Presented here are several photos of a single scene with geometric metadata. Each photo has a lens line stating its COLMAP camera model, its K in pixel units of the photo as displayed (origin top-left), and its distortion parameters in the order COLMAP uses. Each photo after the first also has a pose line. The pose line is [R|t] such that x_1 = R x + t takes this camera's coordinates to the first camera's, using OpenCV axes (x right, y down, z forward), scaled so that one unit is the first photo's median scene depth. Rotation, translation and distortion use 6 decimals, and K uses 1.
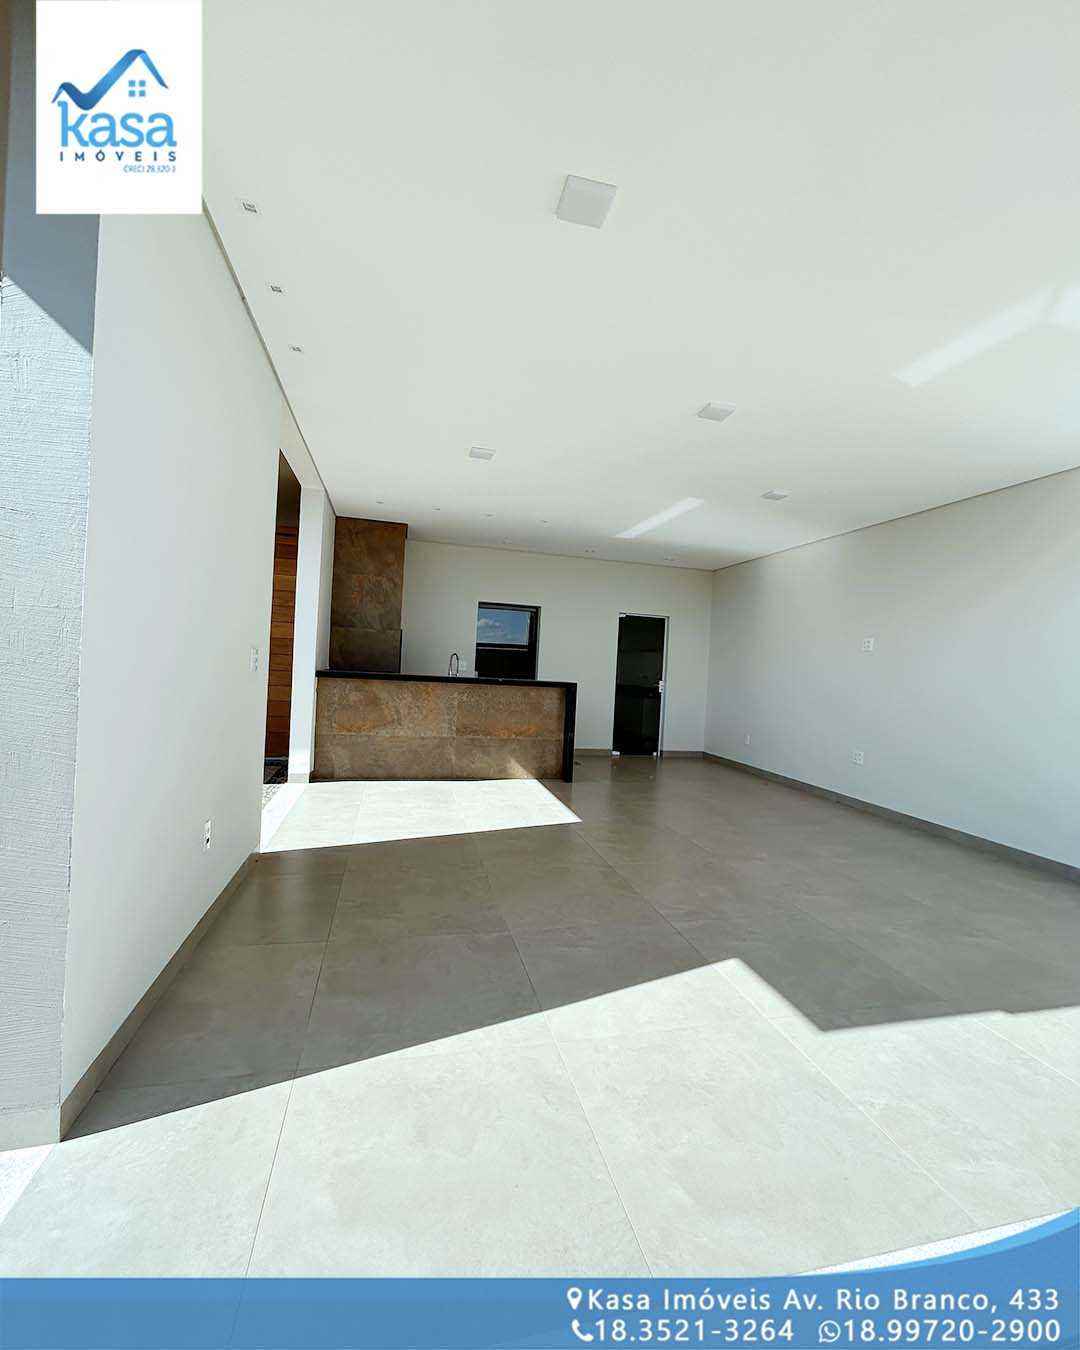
lens RADIAL K [[585.4, 0, 540.0], [0, 585.4, 675.0], [0, 0, 1]] dist [0.009934, -0.000041]
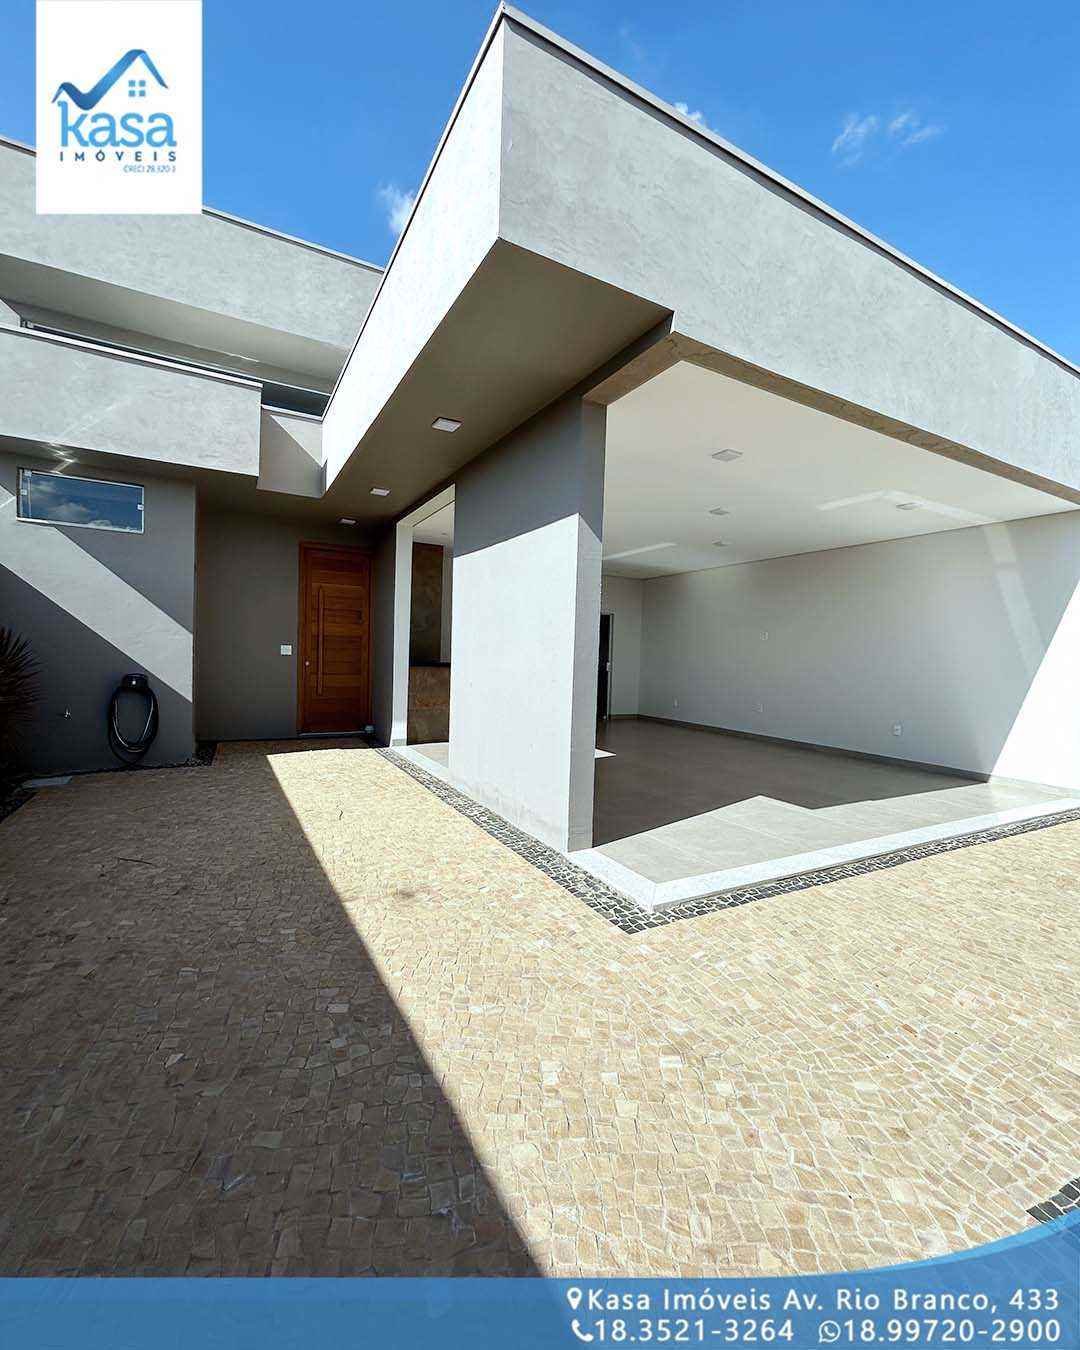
lens RADIAL K [[585.4, 0, 540.0], [0, 585.4, 675.0], [0, 0, 1]] dist [0.009934, -0.000041]
pose [[0.964309, -0.031030, 0.262954, -0.393794], [0.022430, 0.999113, 0.035645, -0.016278], [-0.263826, -0.028475, 0.964150, -0.327346]]
